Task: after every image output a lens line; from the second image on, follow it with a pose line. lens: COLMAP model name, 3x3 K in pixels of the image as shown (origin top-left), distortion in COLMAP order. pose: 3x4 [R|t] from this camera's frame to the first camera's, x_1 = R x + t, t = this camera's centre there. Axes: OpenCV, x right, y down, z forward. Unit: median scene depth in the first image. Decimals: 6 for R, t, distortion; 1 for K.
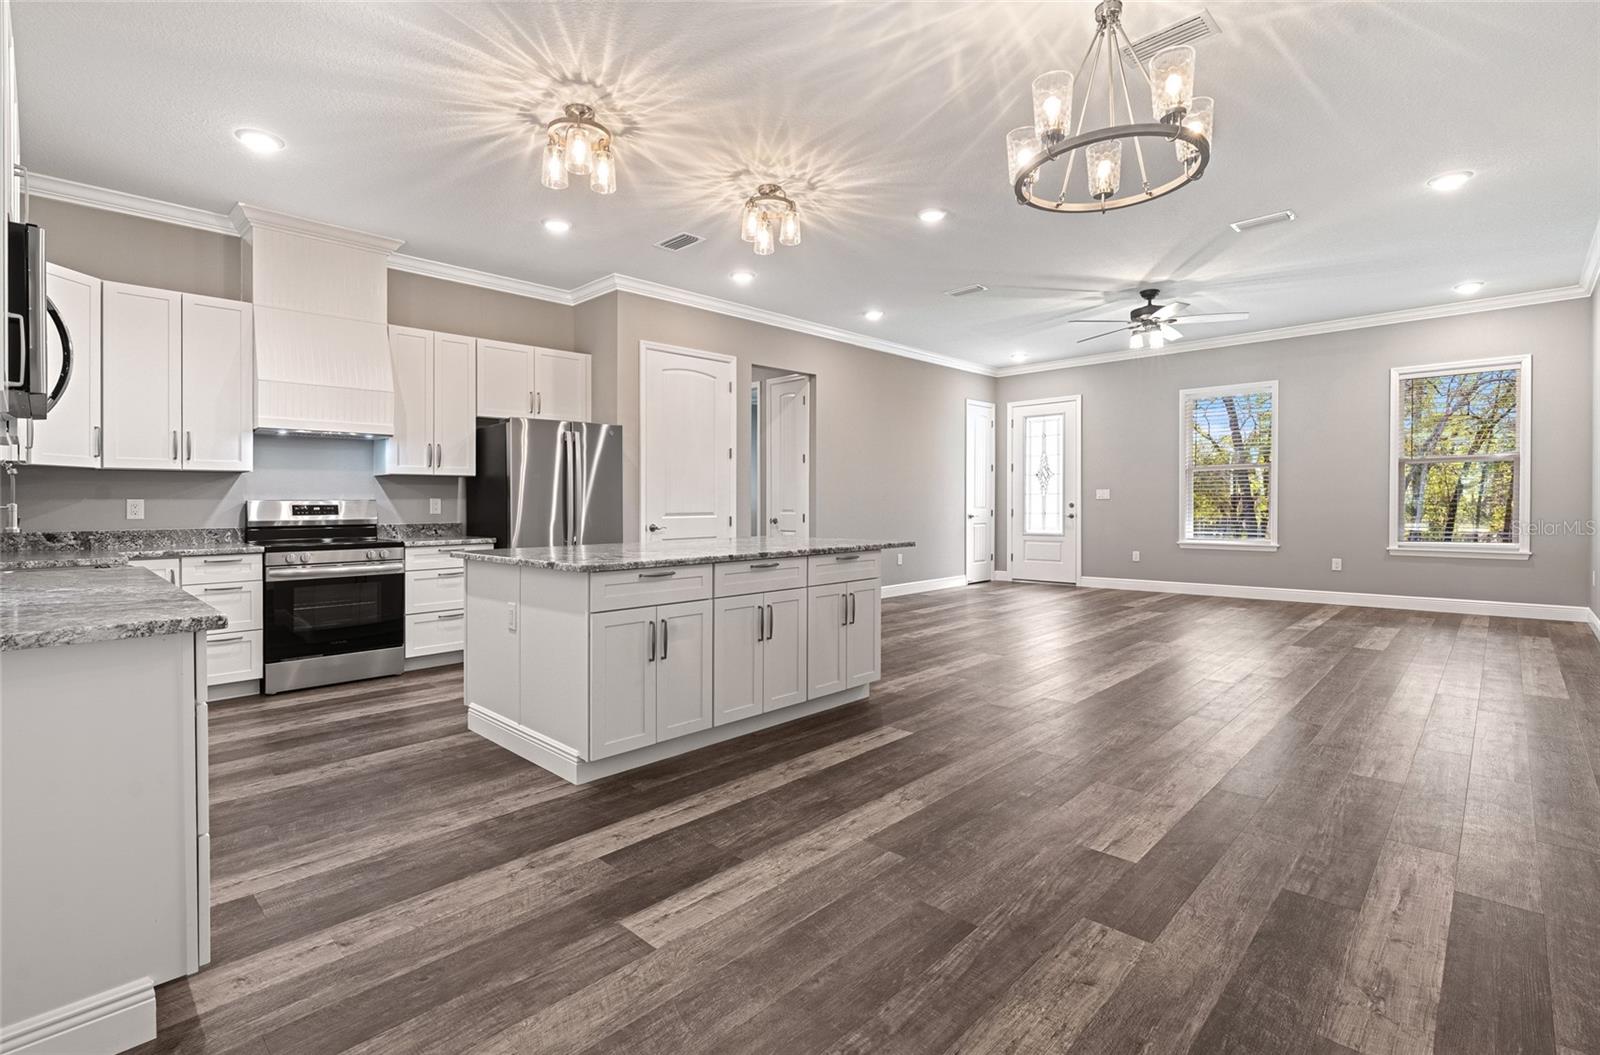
lens RADIAL K [[732.6, 0, 824.7], [0, 732.6, 501.0], [0, 0, 1]] dist [0.000086, 0.000268]
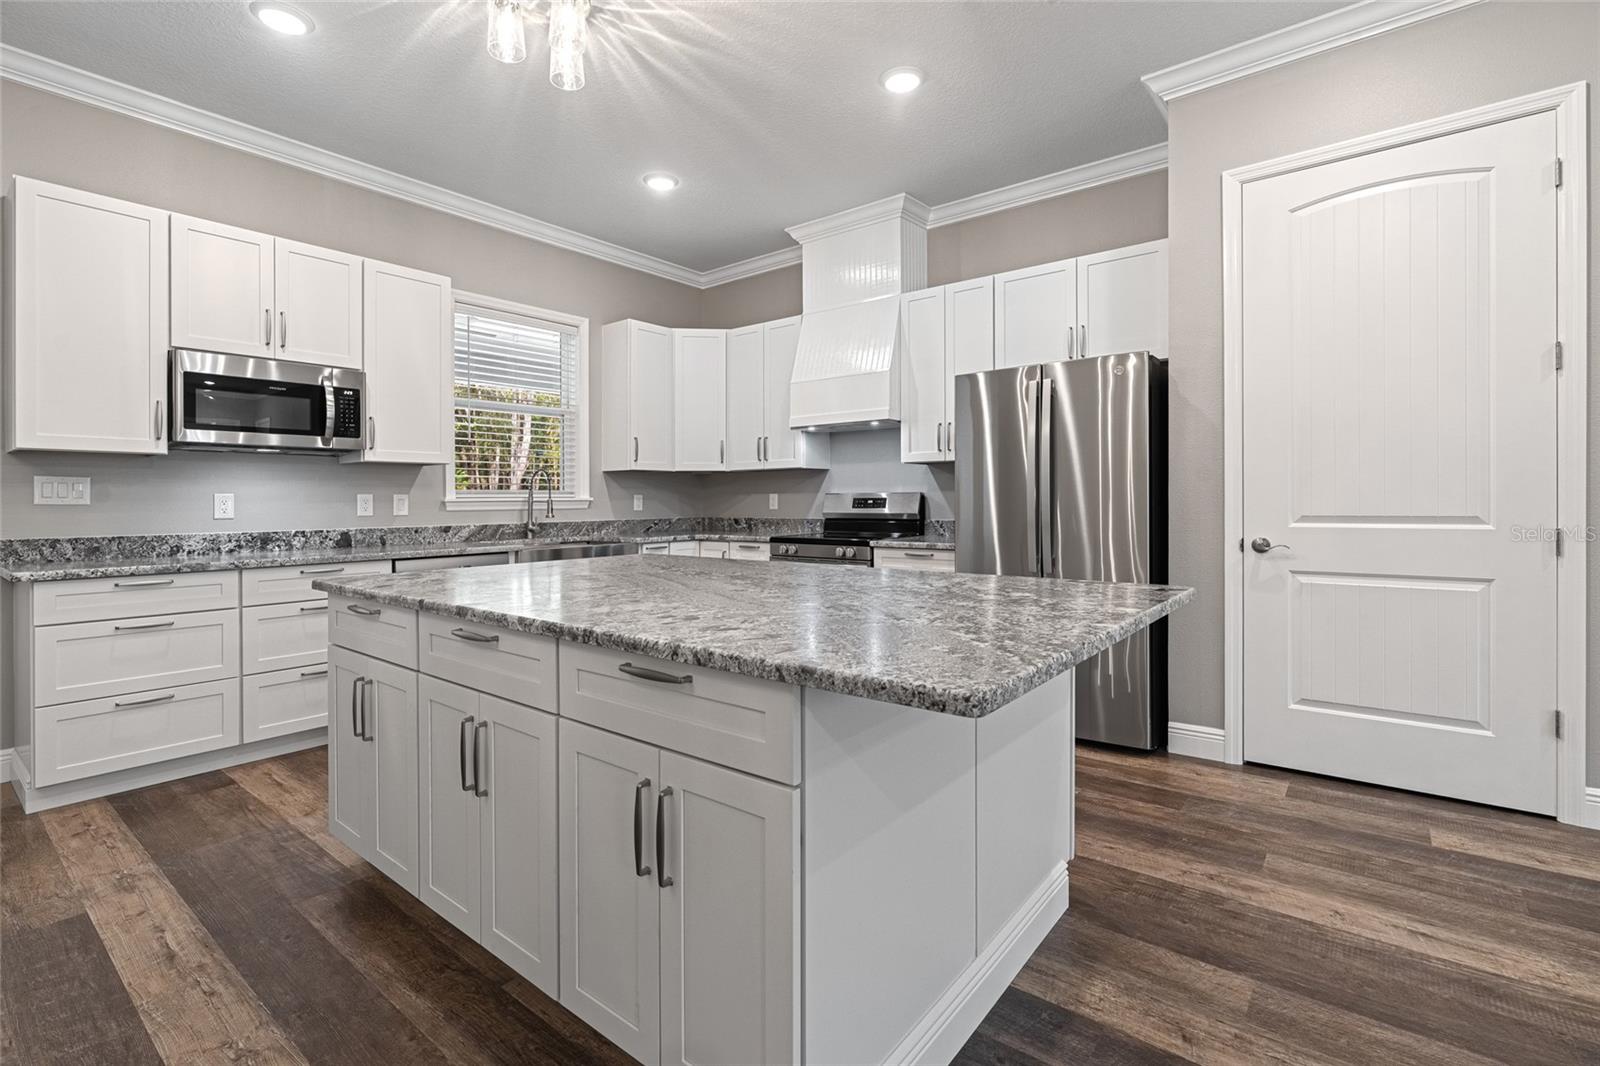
lens RADIAL K [[737.5, 0, 807.1], [0, 737.5, 503.2], [0, 0, 1]] dist [-0.005649, -0.000030]
pose [[0.074089, 0.009168, -0.997210, 0.327789], [0.008269, 0.999918, 0.009807, 0.002221], [0.997217, -0.008973, 0.074007, 0.962866]]
